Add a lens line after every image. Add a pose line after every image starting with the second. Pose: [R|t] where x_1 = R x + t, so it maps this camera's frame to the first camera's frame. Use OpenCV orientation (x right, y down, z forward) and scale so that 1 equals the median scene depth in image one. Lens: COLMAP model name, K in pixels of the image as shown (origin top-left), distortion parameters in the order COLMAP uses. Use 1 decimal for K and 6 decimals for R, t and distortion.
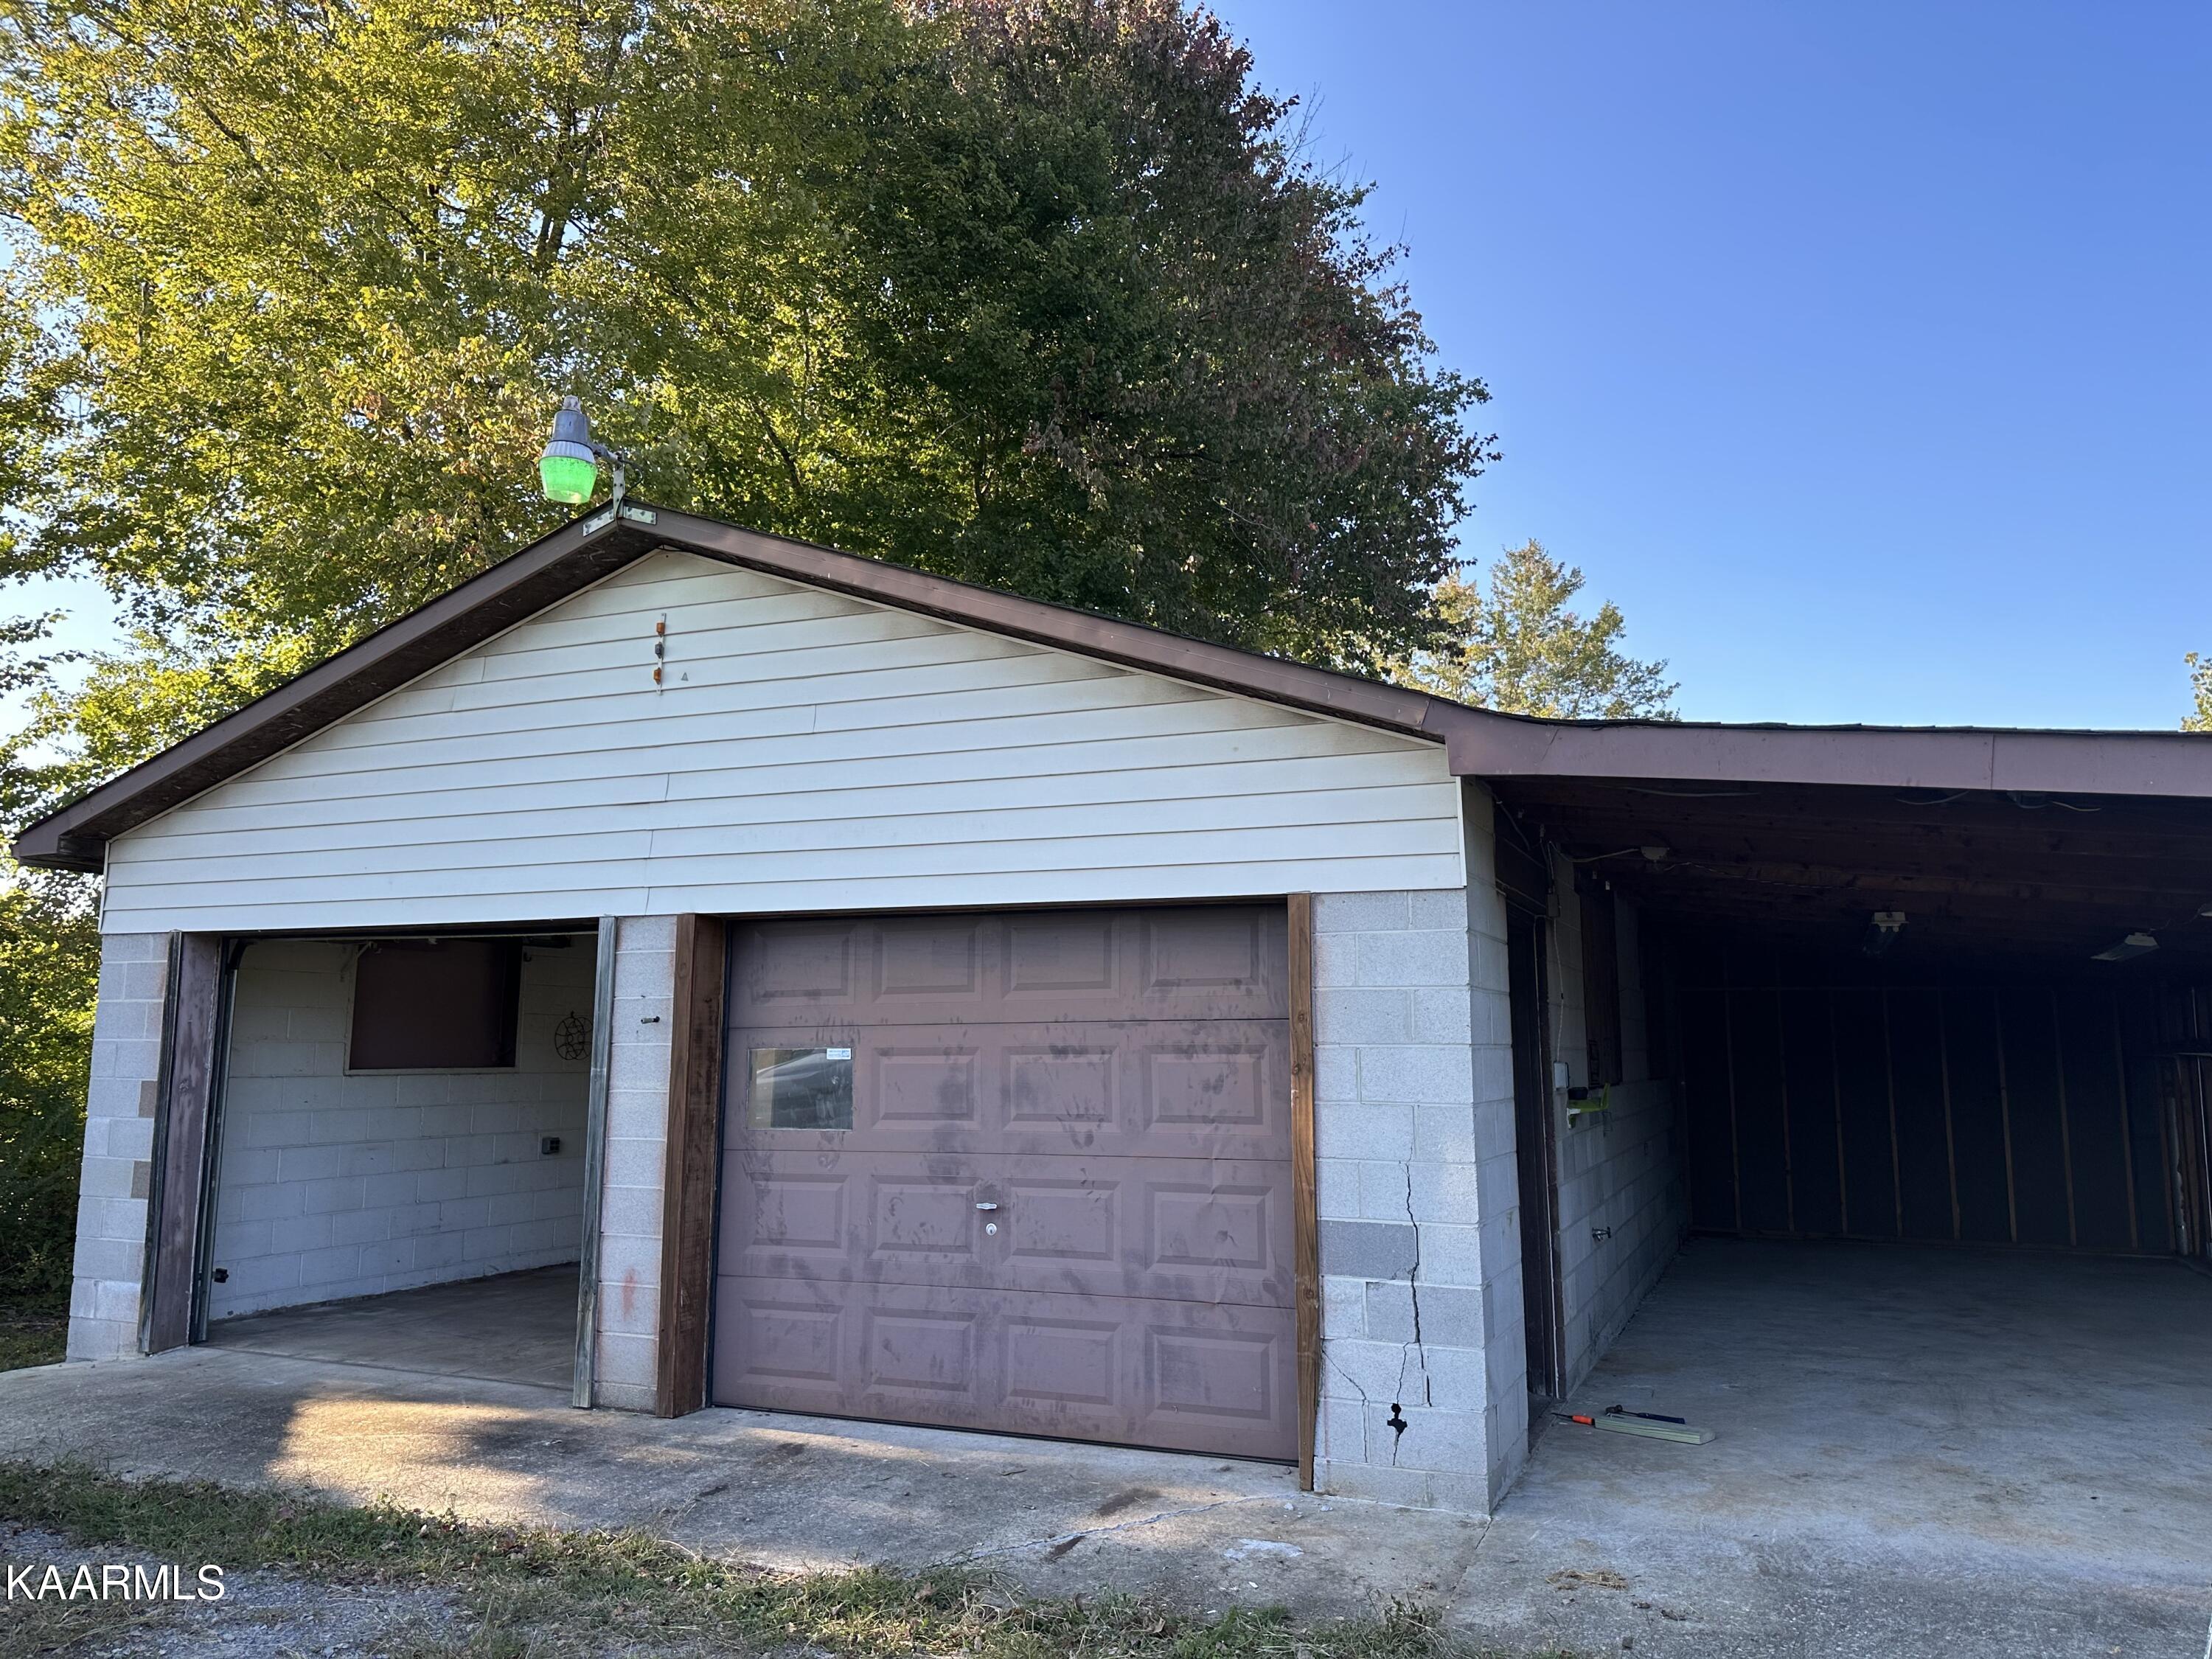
lens RADIAL K [[1536.0, 0, 1105.5], [0, 1536.0, 824.4], [0, 0, 1]] dist [-0.058570, -0.007632]
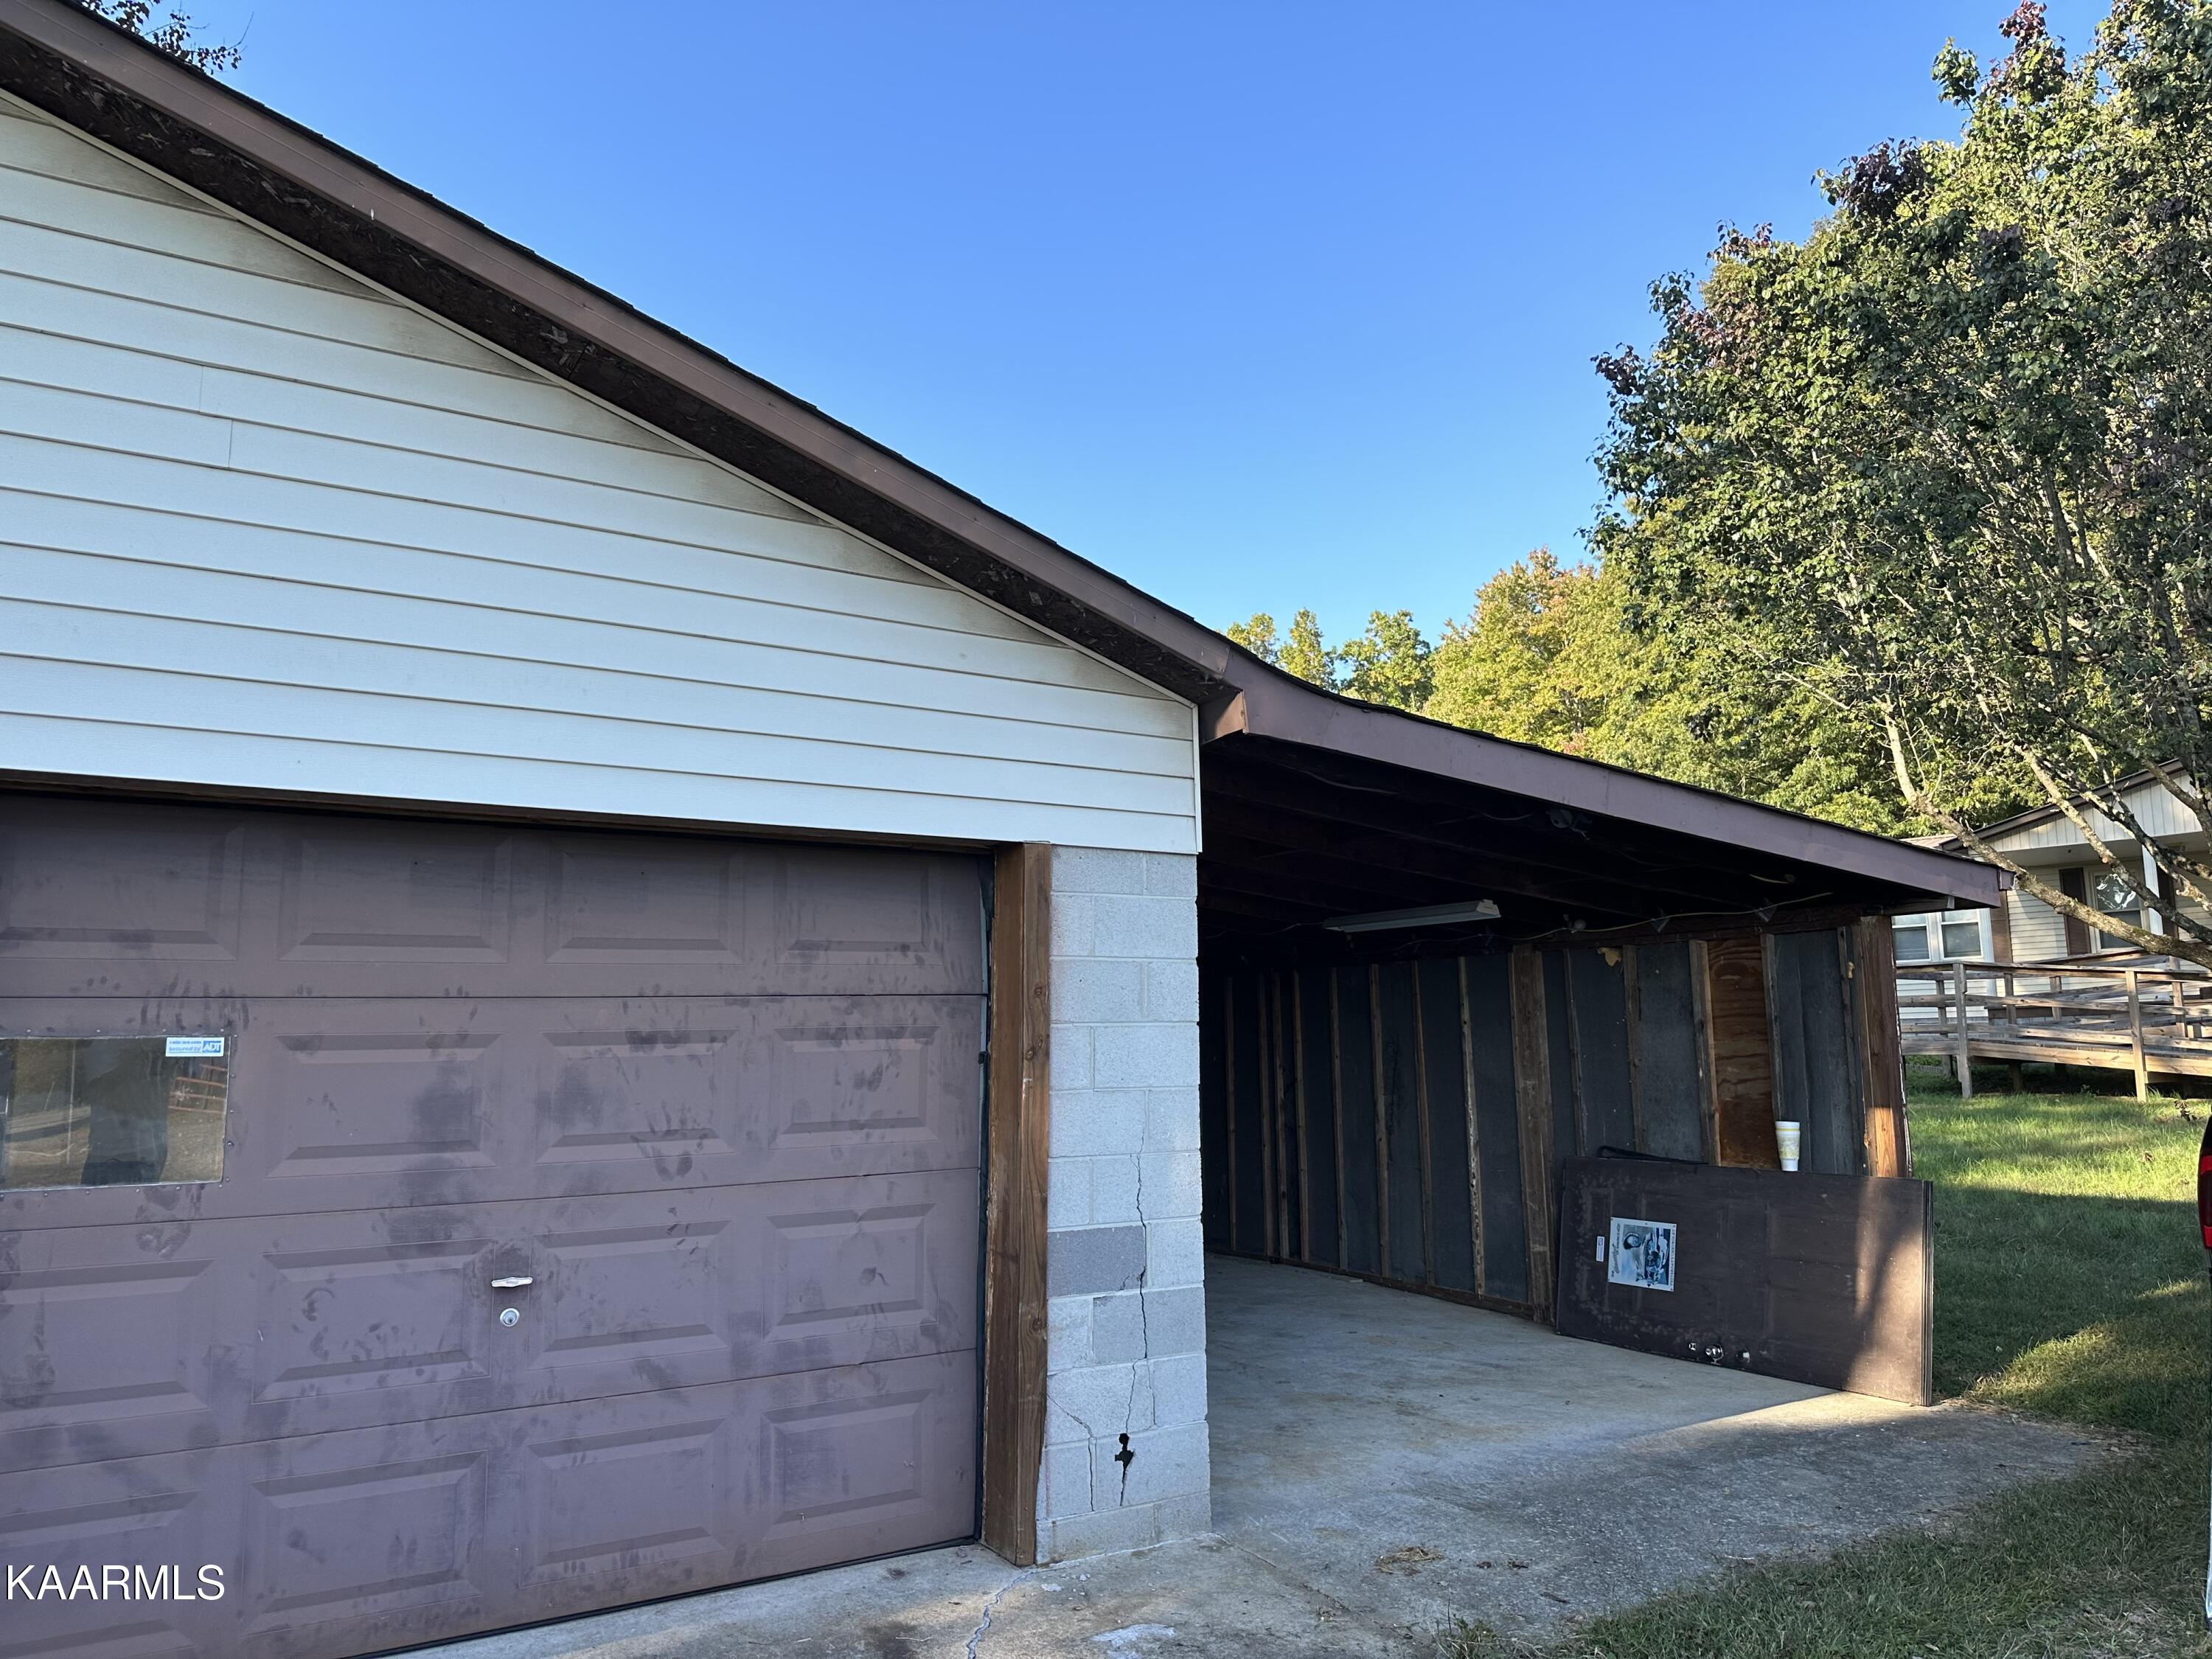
lens RADIAL K [[1538.8, 0, 1107.1], [0, 1538.8, 812.0], [0, 0, 1]] dist [-0.089212, 0.000485]
pose [[0.544716, 0.115349, 0.830650, -0.508954], [-0.094700, 0.992620, -0.075739, 0.081887], [-0.833257, -0.037407, 0.551620, 0.472004]]
